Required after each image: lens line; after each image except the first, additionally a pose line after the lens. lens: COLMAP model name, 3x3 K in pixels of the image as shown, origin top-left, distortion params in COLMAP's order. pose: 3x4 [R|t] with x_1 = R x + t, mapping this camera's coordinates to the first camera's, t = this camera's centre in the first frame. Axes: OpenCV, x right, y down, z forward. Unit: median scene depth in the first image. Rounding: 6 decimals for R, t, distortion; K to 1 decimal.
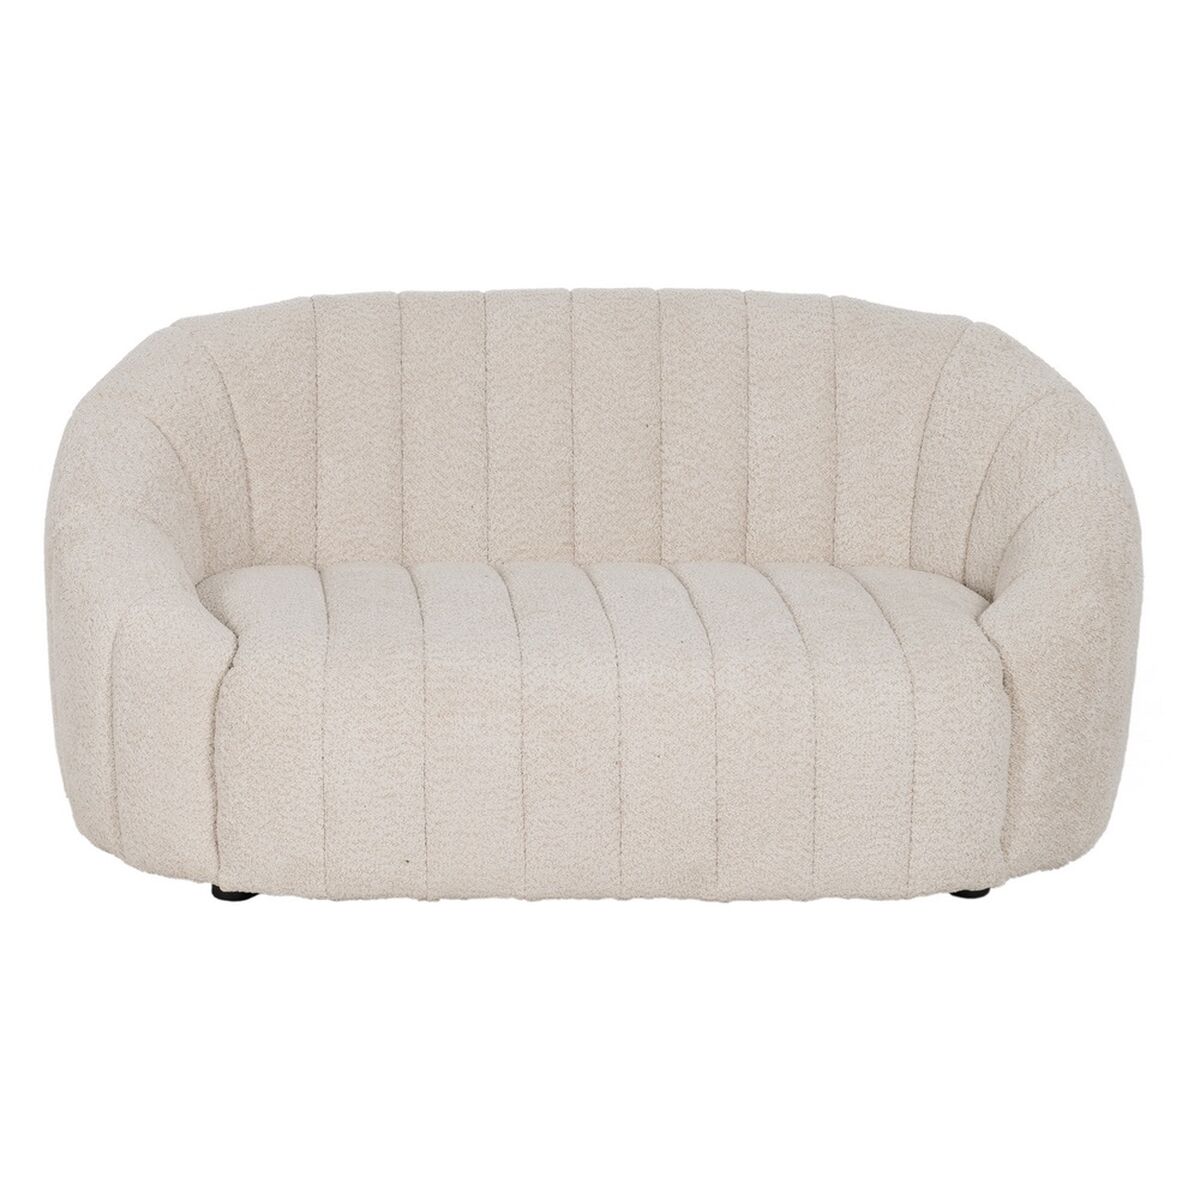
lens RADIAL K [[3873.9, 0, 461.8], [0, 3873.9, 440.4], [0, 0, 1]] dist [0.033276, 0.938178]
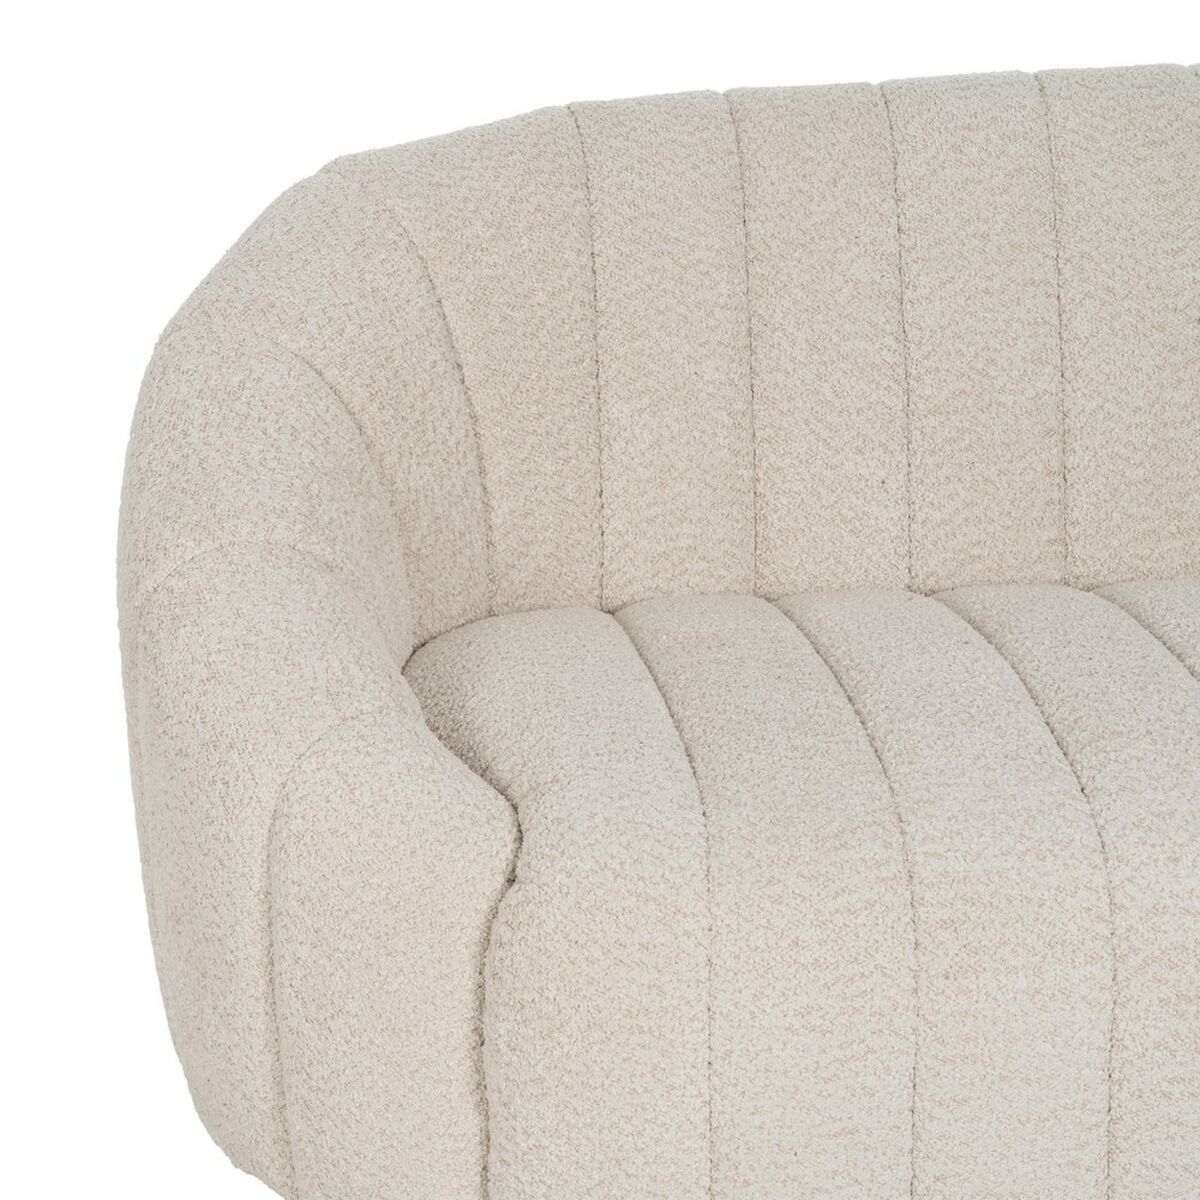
lens RADIAL K [[3368.9, 0, 355.6], [0, 3368.9, 572.3], [0, 0, 1]] dist [0.053010, -0.121867]
pose [[0.999224, -0.036079, -0.015799, -0.065377], [0.037727, 0.991959, 0.120808, -0.031016], [0.011313, -0.121310, 0.992550, 0.525908]]
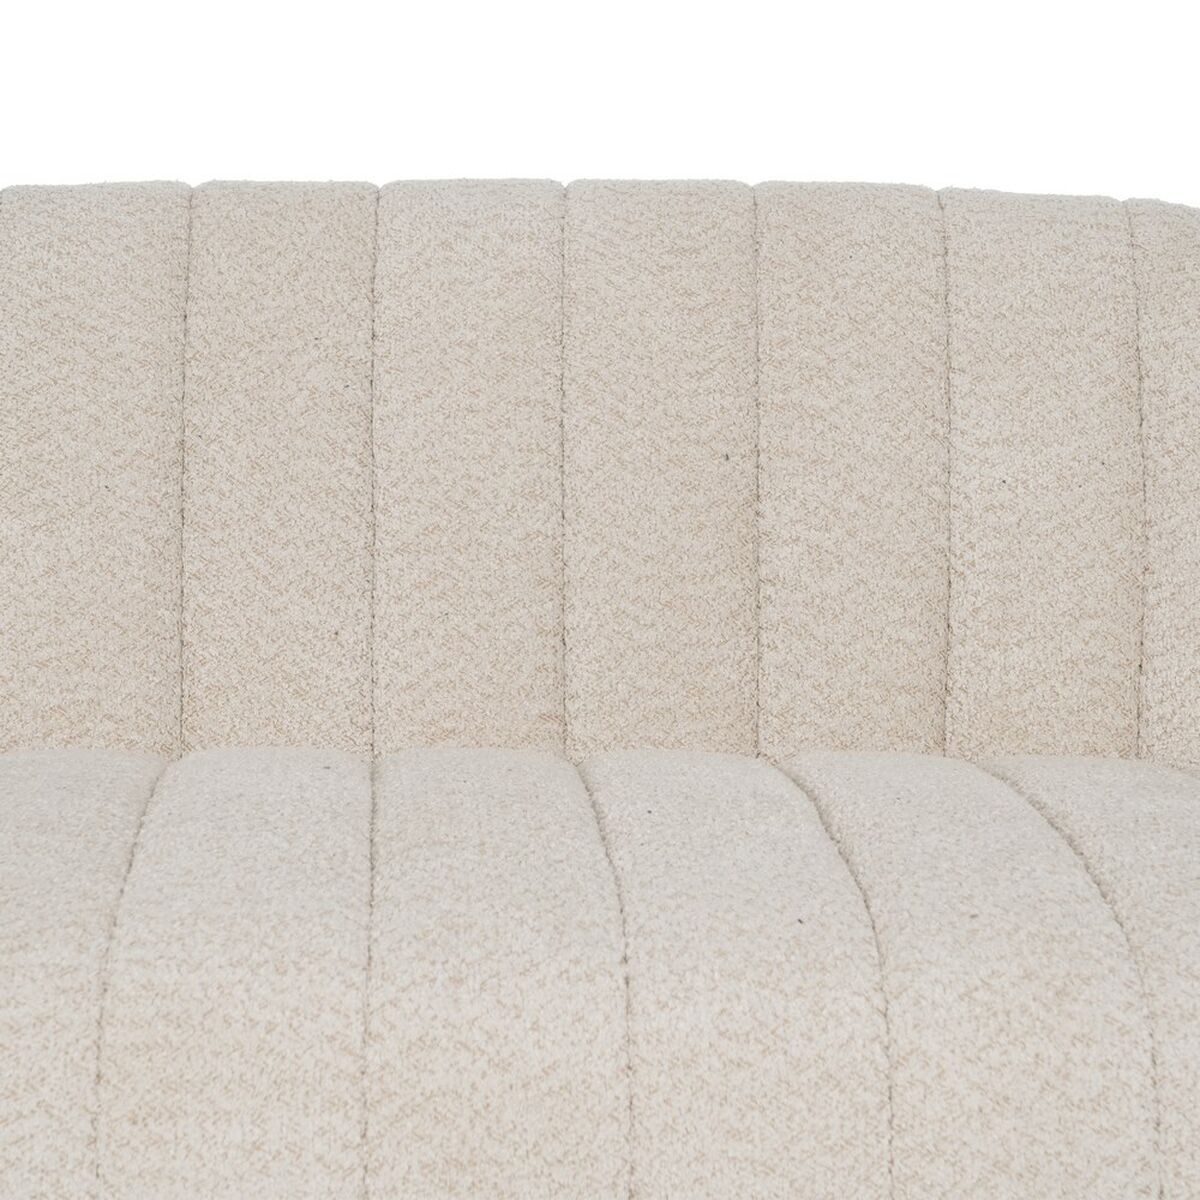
lens RADIAL K [[3347.5, 0, 652.4], [0, 3347.5, 571.0], [0, 0, 1]] dist [0.079331, -0.210123]
pose [[0.999967, 0.003330, 0.007444, 0.036591], [-0.002778, 0.997331, -0.072958, 0.038364], [-0.007667, 0.072935, 0.997307, 0.616030]]
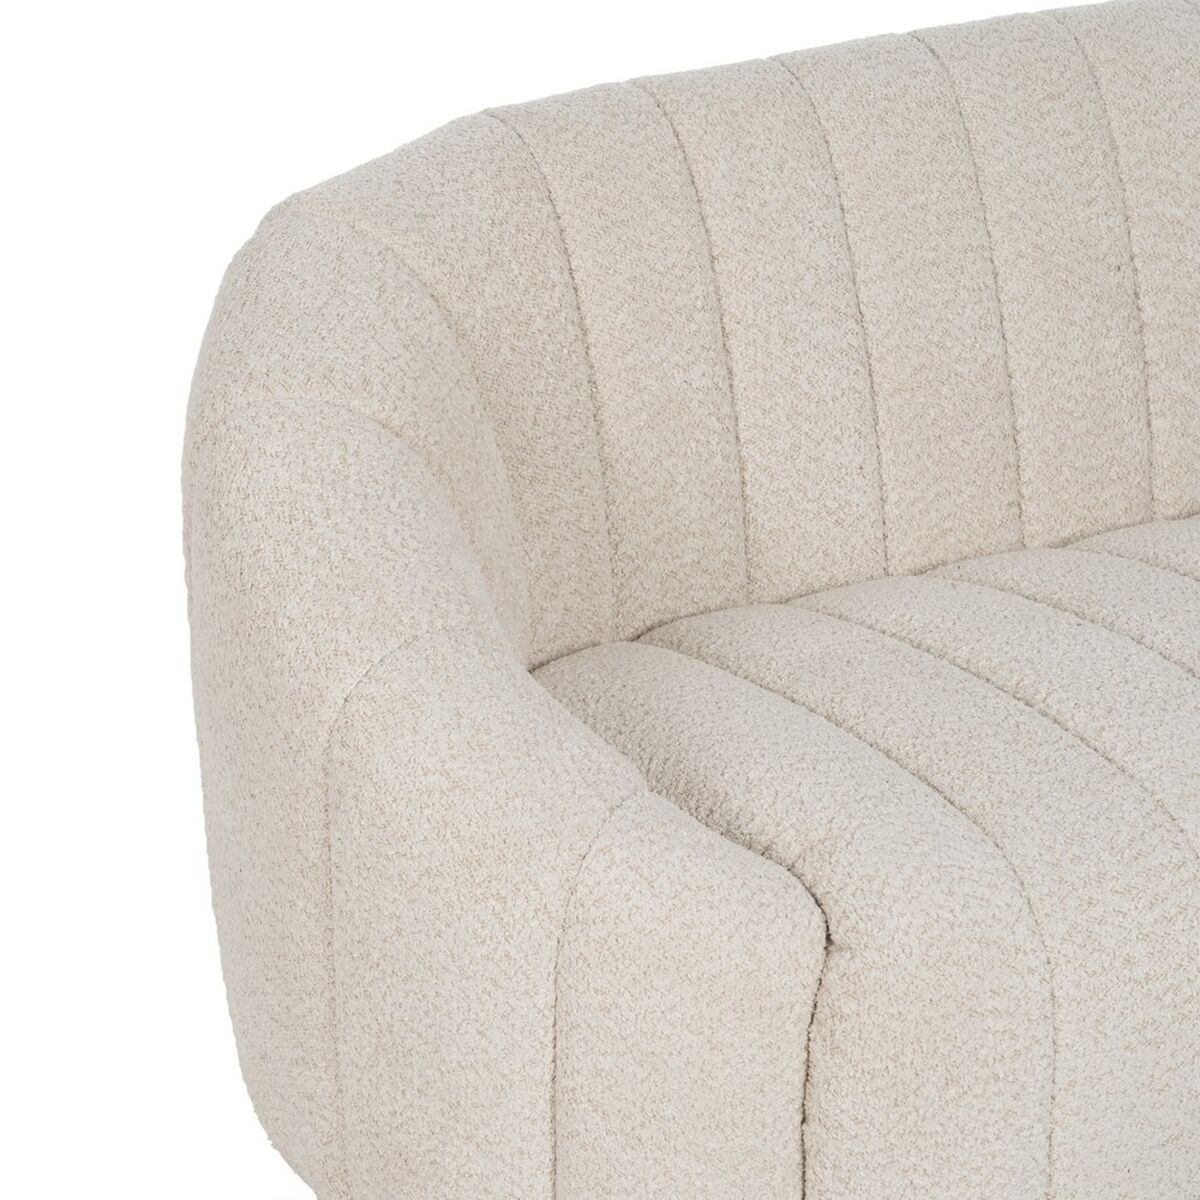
lens RADIAL K [[3548.0, 0, 417.8], [0, 3548.0, 563.4], [0, 0, 1]] dist [0.060005, -0.054953]
pose [[0.923961, -0.177468, 0.338823, -0.224715], [0.123536, 0.976830, 0.174761, -0.064007], [-0.361987, -0.119616, 0.924477, 0.568697]]
